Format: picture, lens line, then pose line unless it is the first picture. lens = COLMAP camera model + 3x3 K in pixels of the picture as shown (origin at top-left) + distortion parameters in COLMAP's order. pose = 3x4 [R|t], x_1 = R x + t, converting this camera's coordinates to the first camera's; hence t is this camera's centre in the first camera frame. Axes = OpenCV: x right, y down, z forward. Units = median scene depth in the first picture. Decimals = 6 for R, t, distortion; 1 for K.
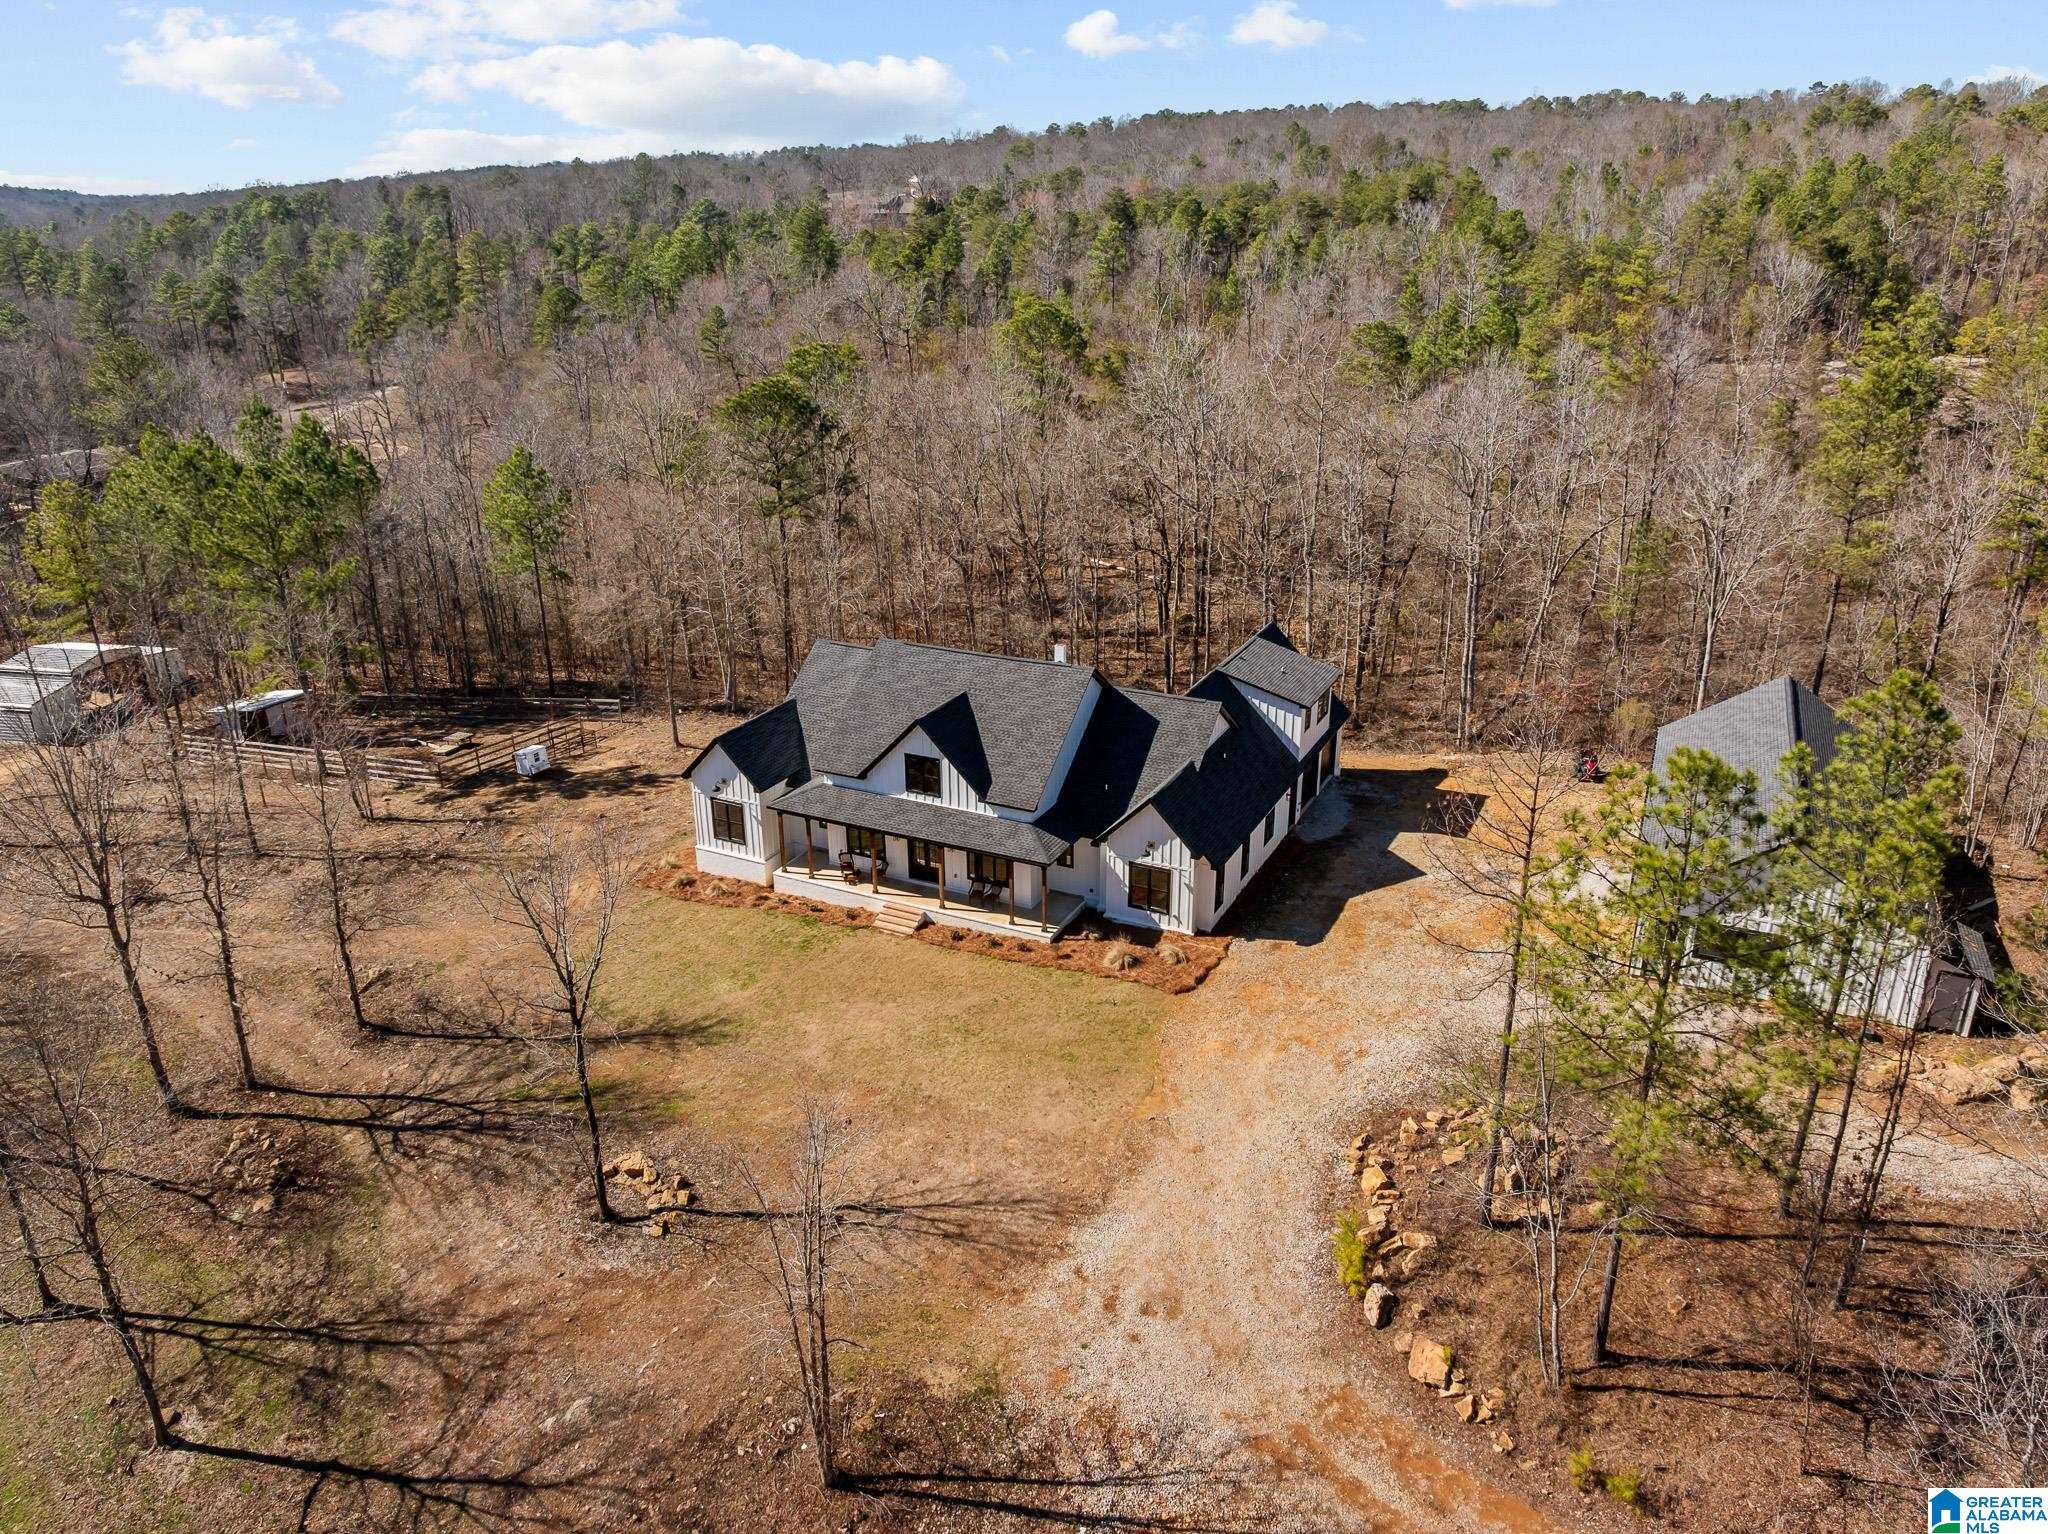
lens RADIAL K [[1430.2, 0, 1035.6], [0, 1430.2, 764.4], [0, 0, 1]] dist [-0.044124, 0.007062]
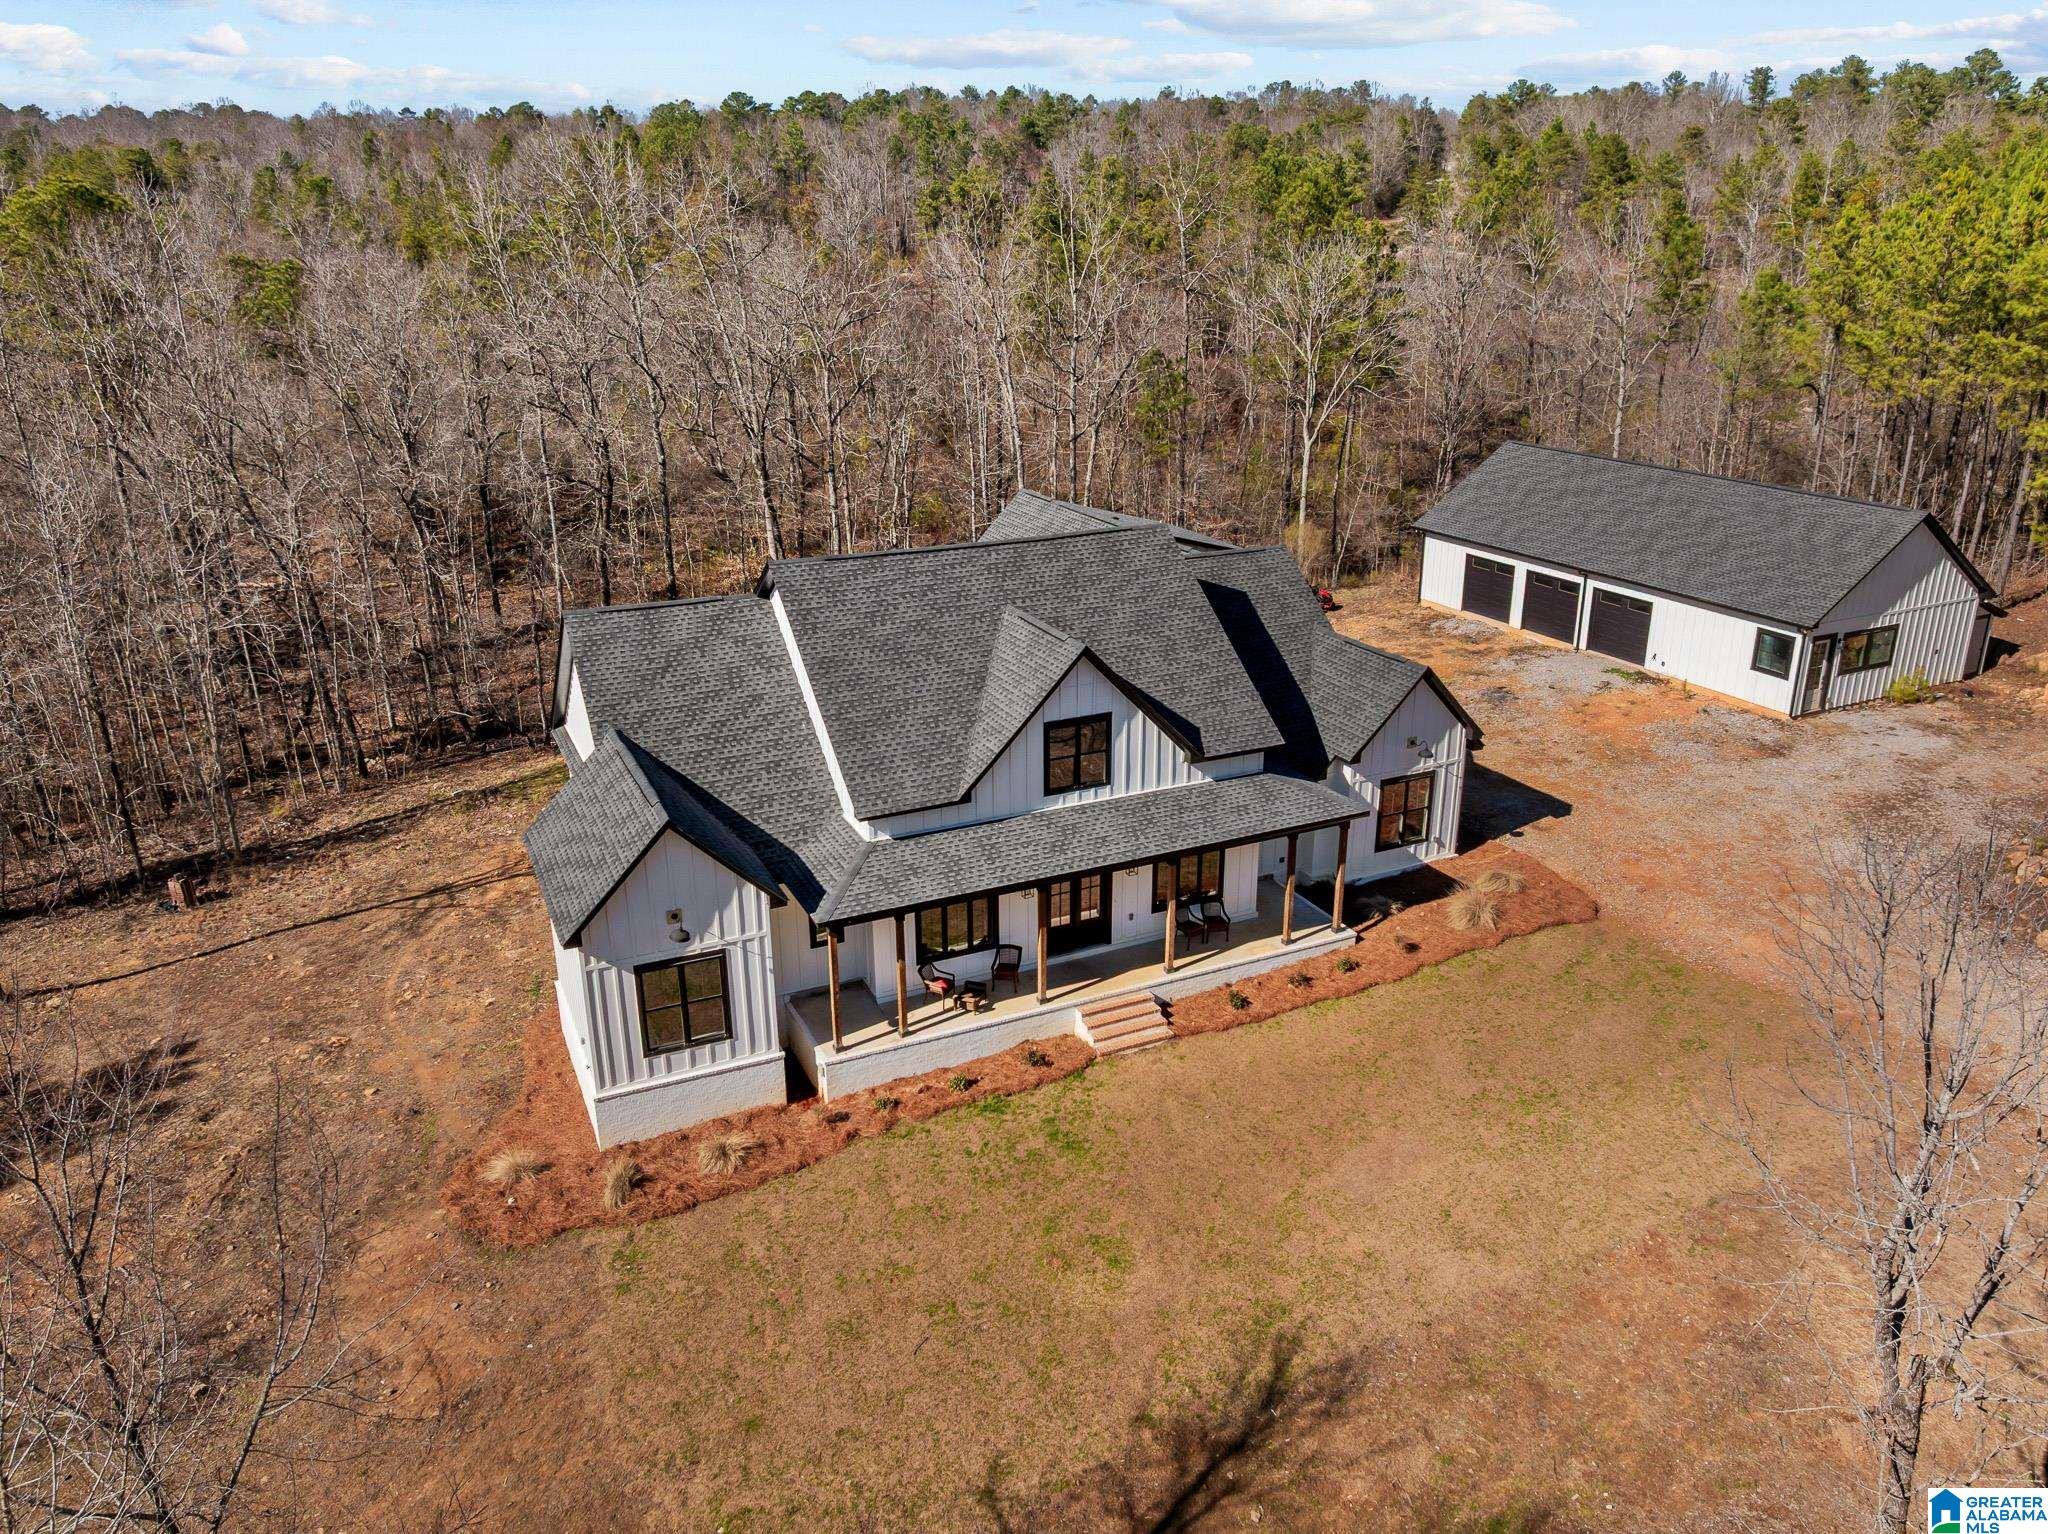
lens RADIAL K [[1438.1, 0, 1024.0], [0, 1438.1, 767.0], [0, 0, 1]] dist [-0.051352, 0.003583]
pose [[0.630356, -0.269123, 0.728165, -0.493460], [0.290447, 0.951622, 0.100278, -0.048562], [-0.719925, 0.148283, 0.678027, 0.659733]]
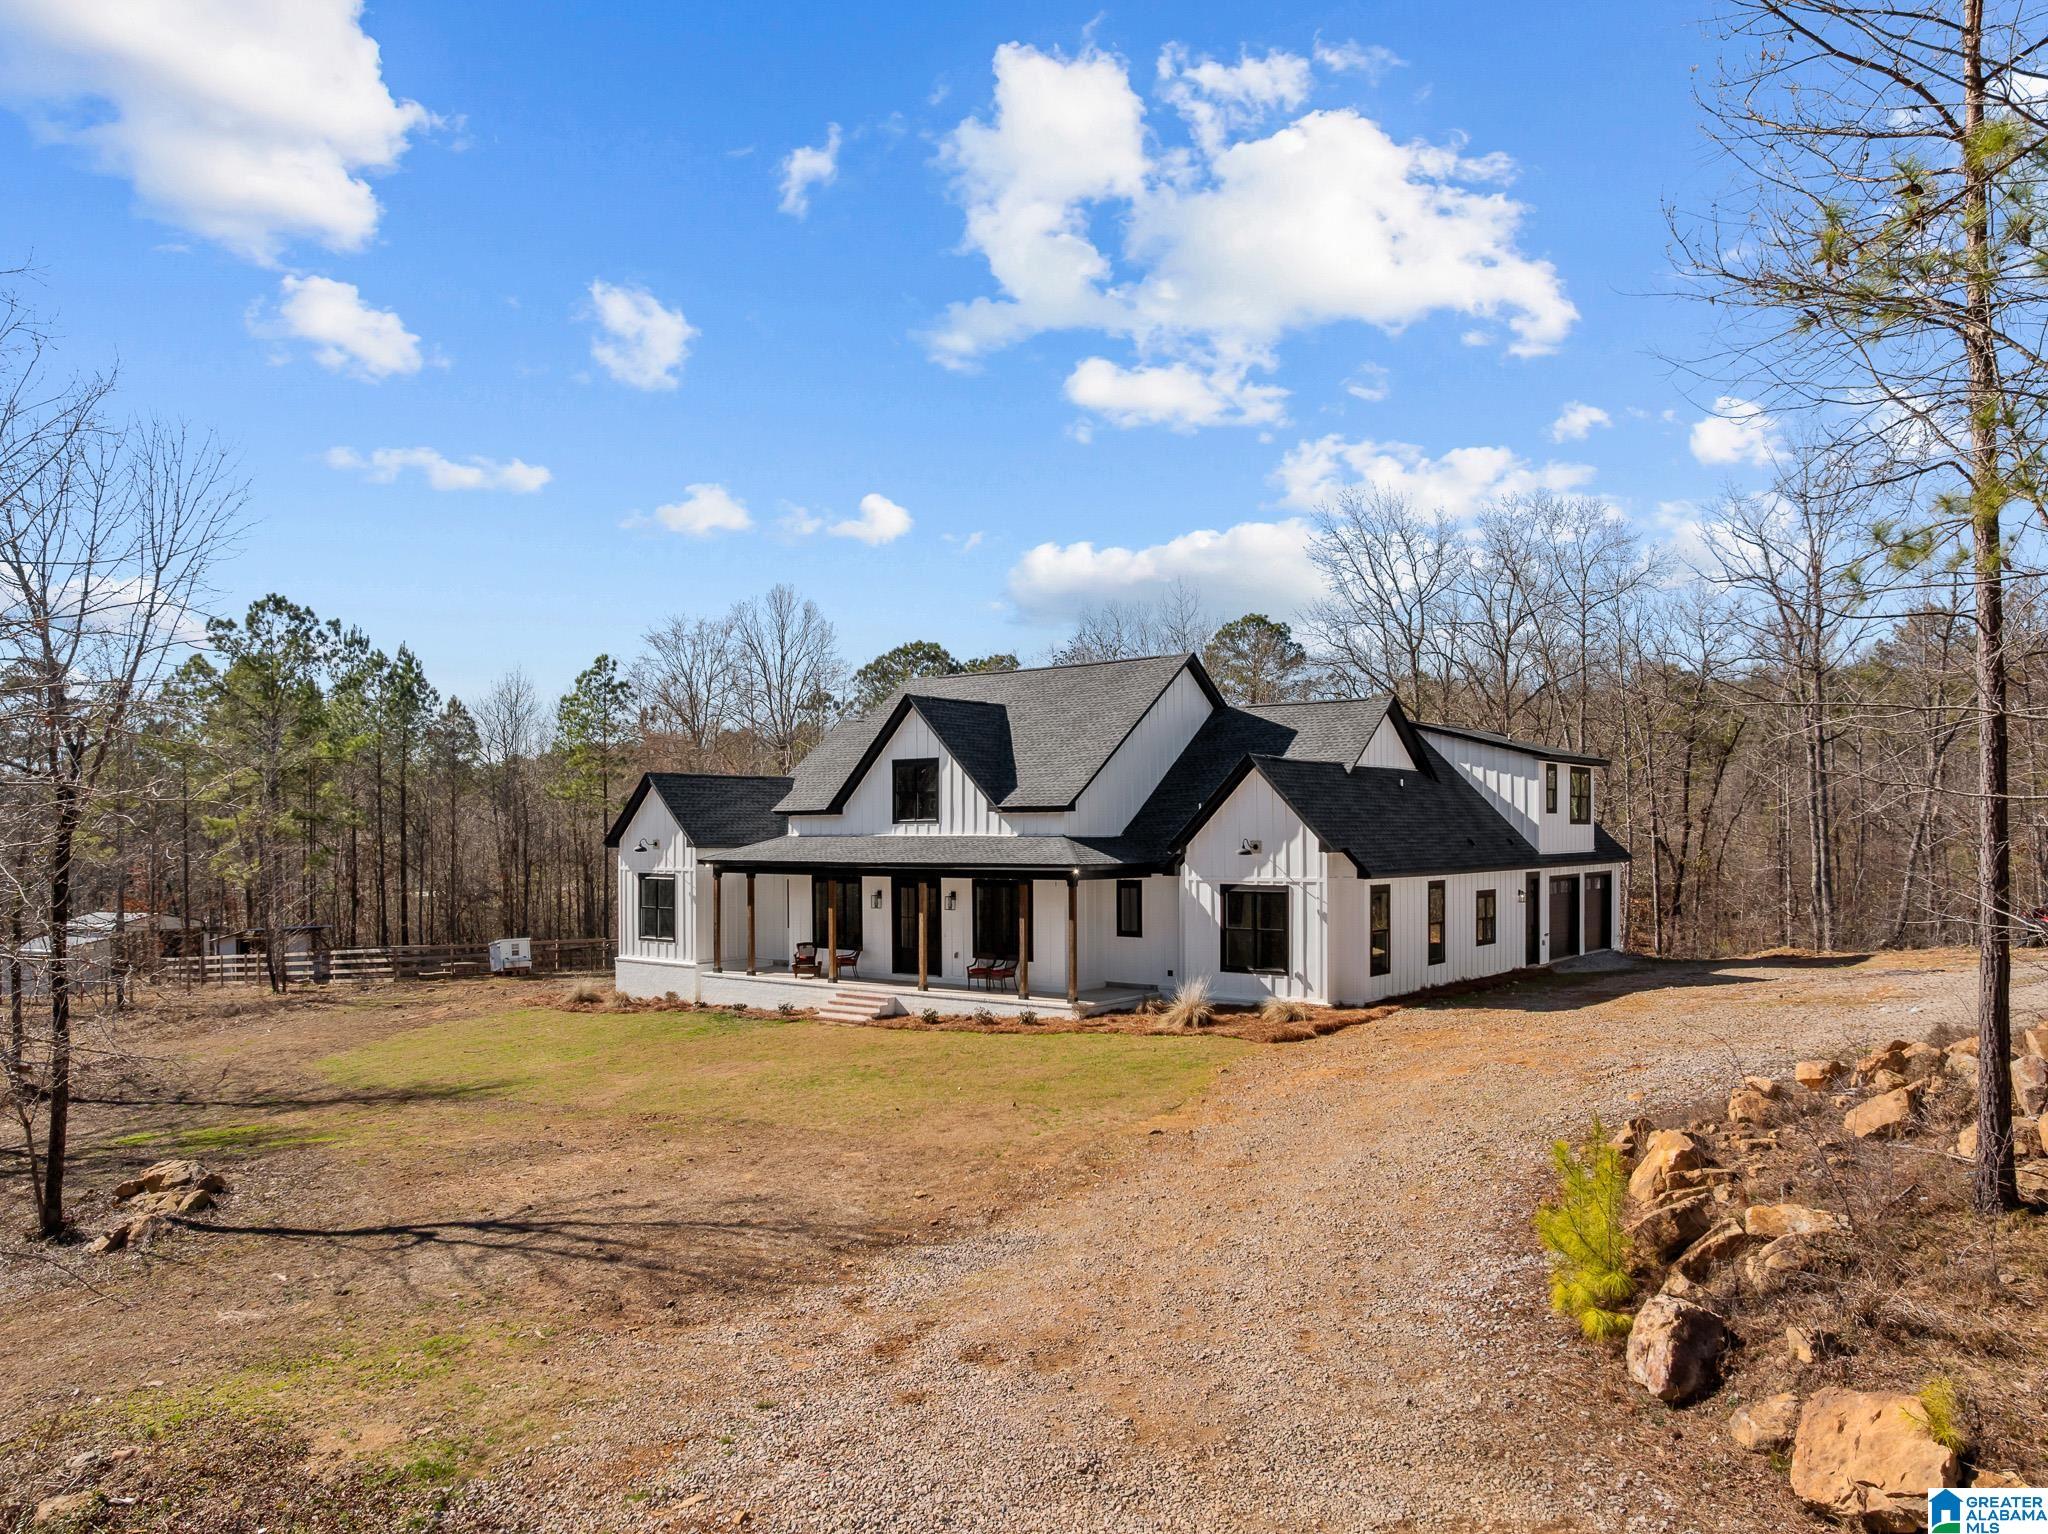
lens RADIAL K [[1468.4, 0, 1031.7], [0, 1468.4, 820.1], [0, 0, 1]] dist [-0.050256, 0.001714]
pose [[0.978552, 0.000063, -0.205998, 0.110555], [-0.077219, 0.927197, -0.366528, 0.262906], [0.190978, 0.374574, 0.907316, 0.419806]]
